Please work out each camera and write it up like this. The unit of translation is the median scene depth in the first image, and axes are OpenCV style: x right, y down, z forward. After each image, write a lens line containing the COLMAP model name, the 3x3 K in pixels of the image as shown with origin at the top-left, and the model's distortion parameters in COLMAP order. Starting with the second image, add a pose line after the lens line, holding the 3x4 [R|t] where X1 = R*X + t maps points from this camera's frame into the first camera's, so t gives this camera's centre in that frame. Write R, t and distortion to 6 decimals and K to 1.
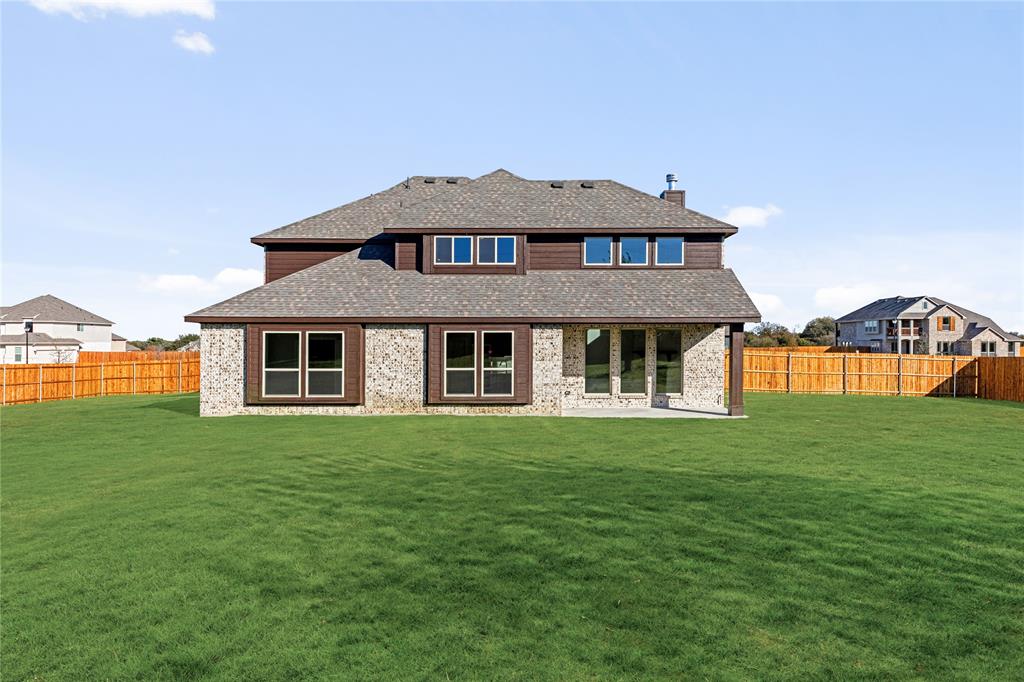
lens RADIAL K [[662.1, 0, 512.0], [0, 662.1, 341.0], [0, 0, 1]] dist [0.001243, 0.000201]
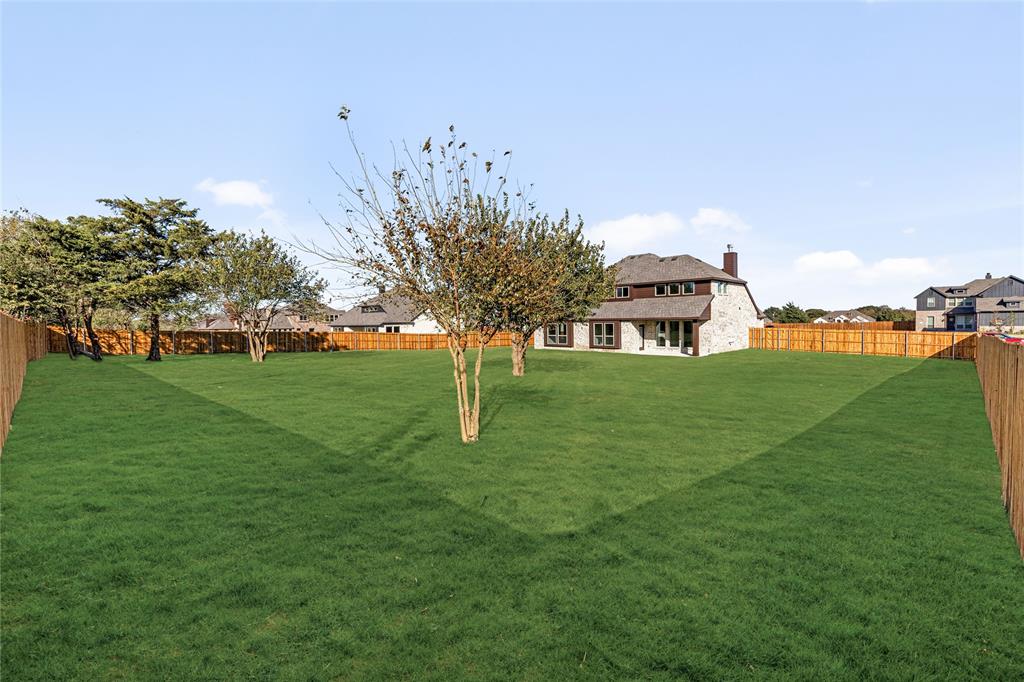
lens RADIAL K [[467.5, 0, 512.0], [0, 467.5, 341.0], [0, 0, 1]] dist [0.000788, -0.000058]
pose [[0.699348, 0.021178, -0.714468, 1.028651], [0.016316, 0.998828, 0.045578, -0.033015], [0.714595, -0.043532, 0.698182, -0.663355]]
